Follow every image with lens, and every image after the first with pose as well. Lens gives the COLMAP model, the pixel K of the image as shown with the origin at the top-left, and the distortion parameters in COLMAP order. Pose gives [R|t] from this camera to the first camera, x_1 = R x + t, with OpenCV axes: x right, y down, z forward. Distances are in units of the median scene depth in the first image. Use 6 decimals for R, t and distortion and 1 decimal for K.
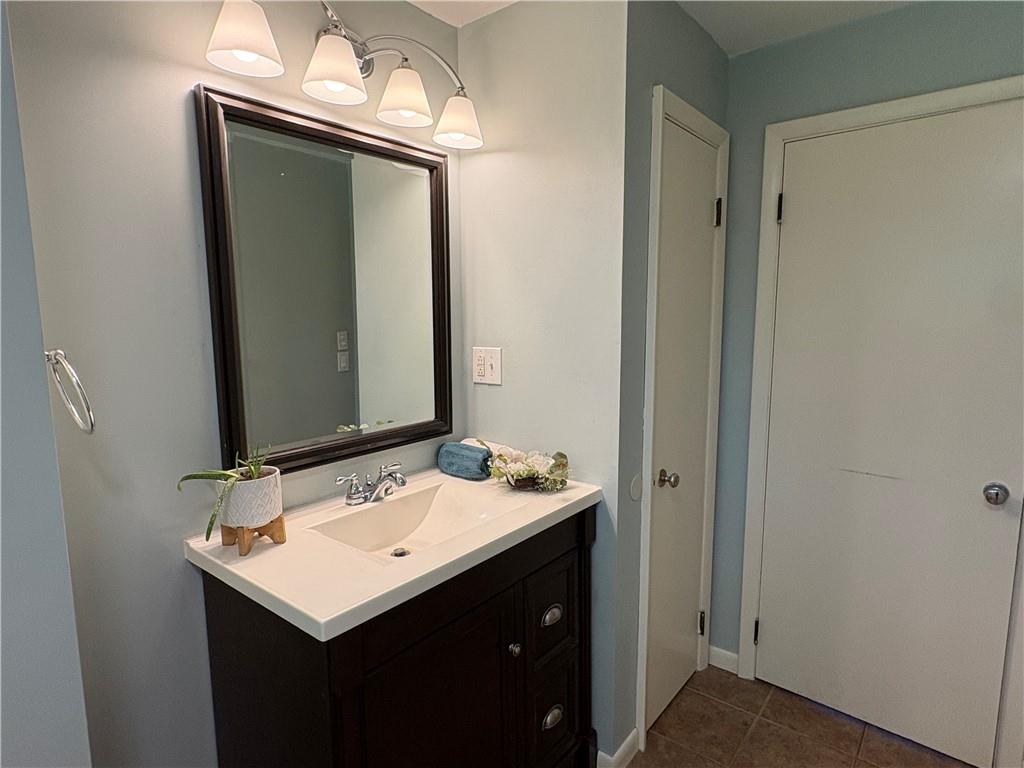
lens RADIAL K [[572.6, 0, 512.0], [0, 572.6, 384.0], [0, 0, 1]] dist [0.001253, 0.000449]
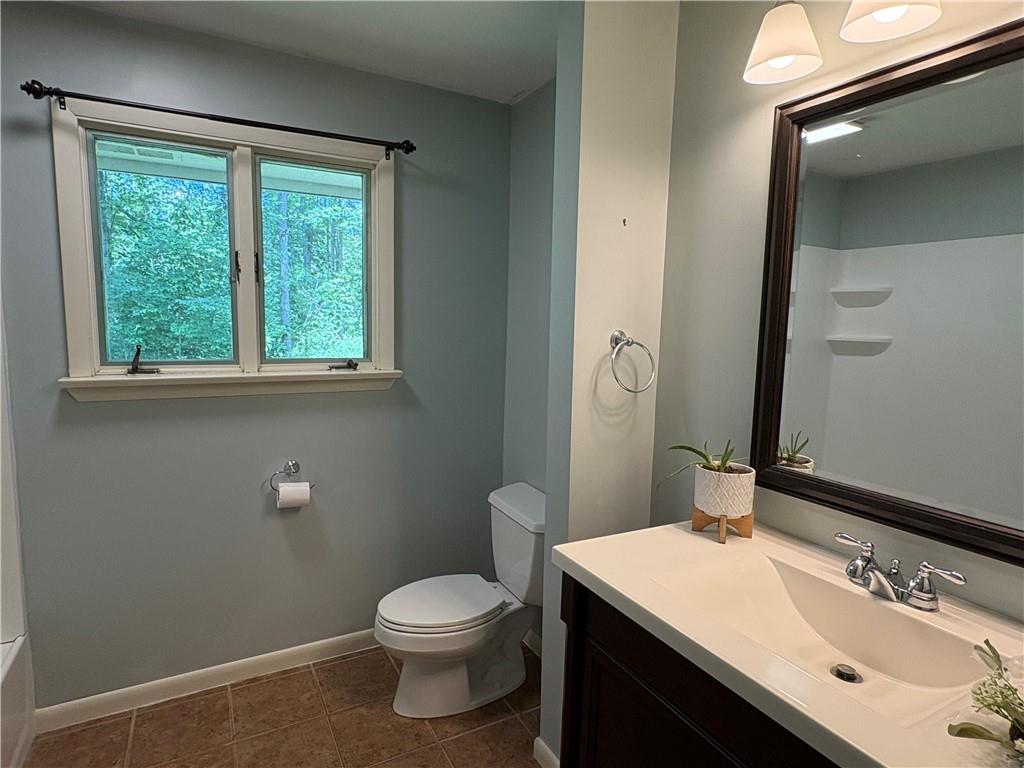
lens RADIAL K [[572.6, 0, 512.0], [0, 572.6, 384.0], [0, 0, 1]] dist [0.001253, 0.000449]
pose [[-0.388338, 0.099672, -0.916111, 0.544513], [-0.139666, 0.976283, 0.165423, -0.096149], [0.910872, 0.192190, -0.365207, 0.822160]]
